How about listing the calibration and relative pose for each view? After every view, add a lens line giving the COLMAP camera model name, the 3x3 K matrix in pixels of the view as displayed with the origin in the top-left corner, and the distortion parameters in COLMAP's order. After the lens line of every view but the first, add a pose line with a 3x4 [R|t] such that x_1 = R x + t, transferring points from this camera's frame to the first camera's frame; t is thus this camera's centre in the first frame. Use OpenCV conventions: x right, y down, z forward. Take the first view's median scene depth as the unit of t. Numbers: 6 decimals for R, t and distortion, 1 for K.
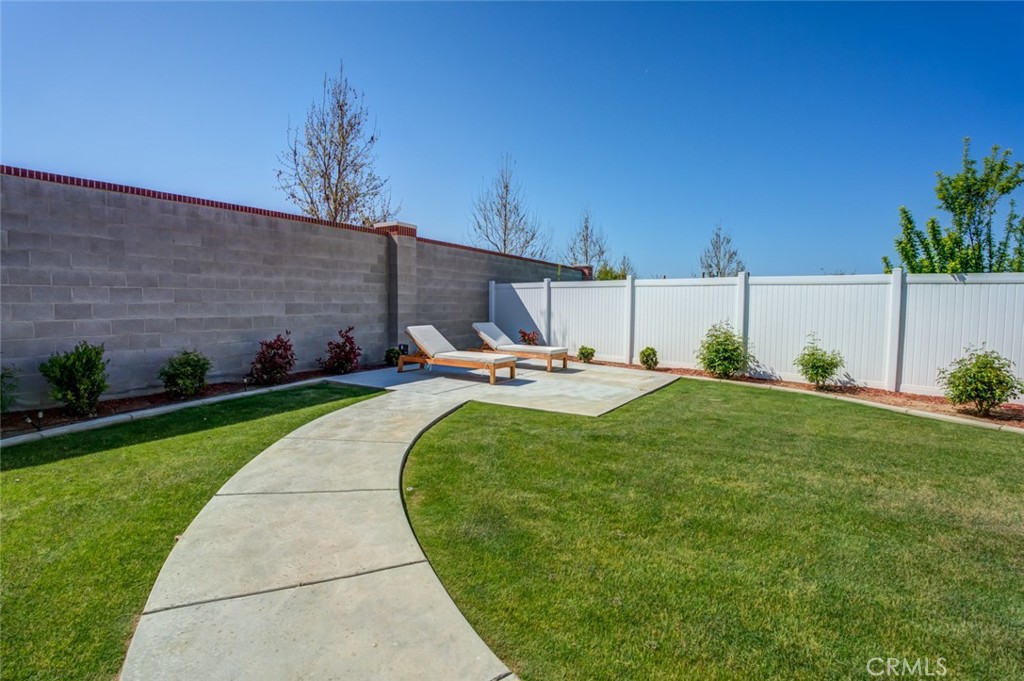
lens RADIAL K [[499.2, 0, 516.7], [0, 499.2, 345.1], [0, 0, 1]] dist [-0.112568, 0.025342]
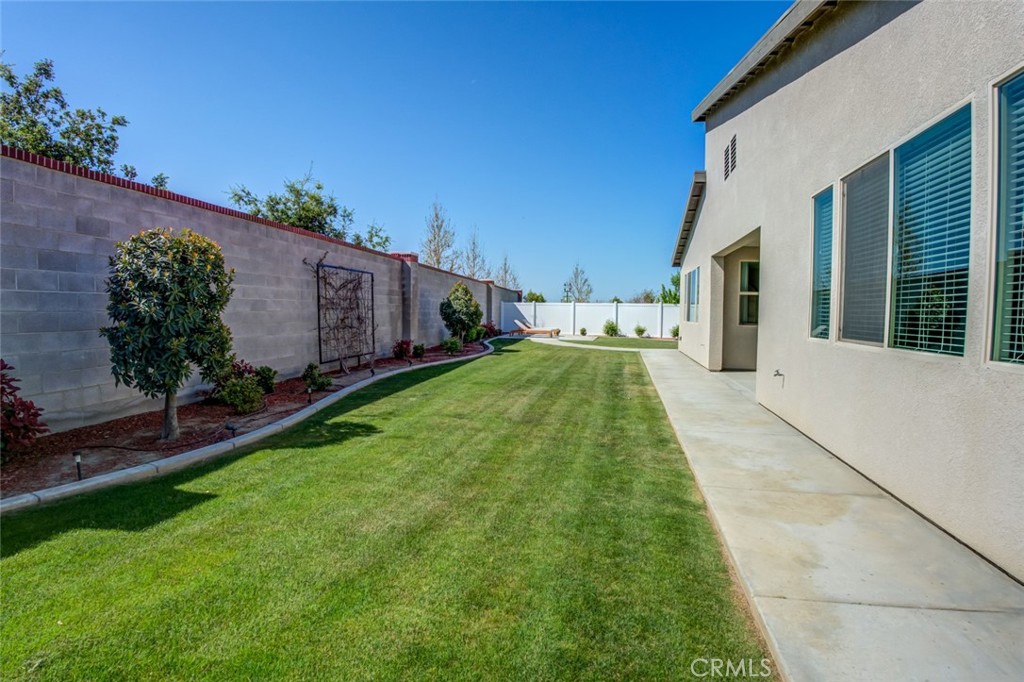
lens RADIAL K [[499.2, 0, 516.7], [0, 499.2, 345.6], [0, 0, 1]] dist [-0.112568, 0.025342]
pose [[0.940603, -0.021631, 0.338818, -0.997539], [0.024186, 0.999702, -0.003320, 0.101405], [-0.338645, 0.011317, 0.940846, -1.445309]]
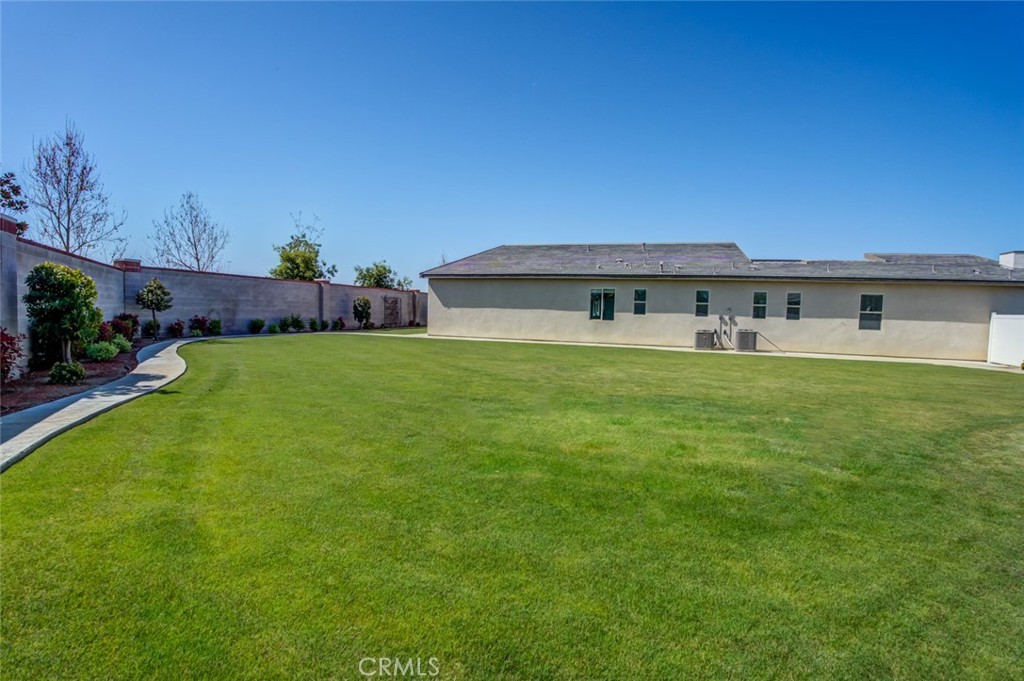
lens RADIAL K [[499.2, 0, 516.7], [0, 499.2, 345.1], [0, 0, 1]] dist [-0.112568, 0.025342]
pose [[0.972648, 0.001108, 0.232283, -0.935169], [0.001046, 0.999958, -0.009148, 0.321508], [-0.232284, 0.009141, 0.972605, -4.278492]]
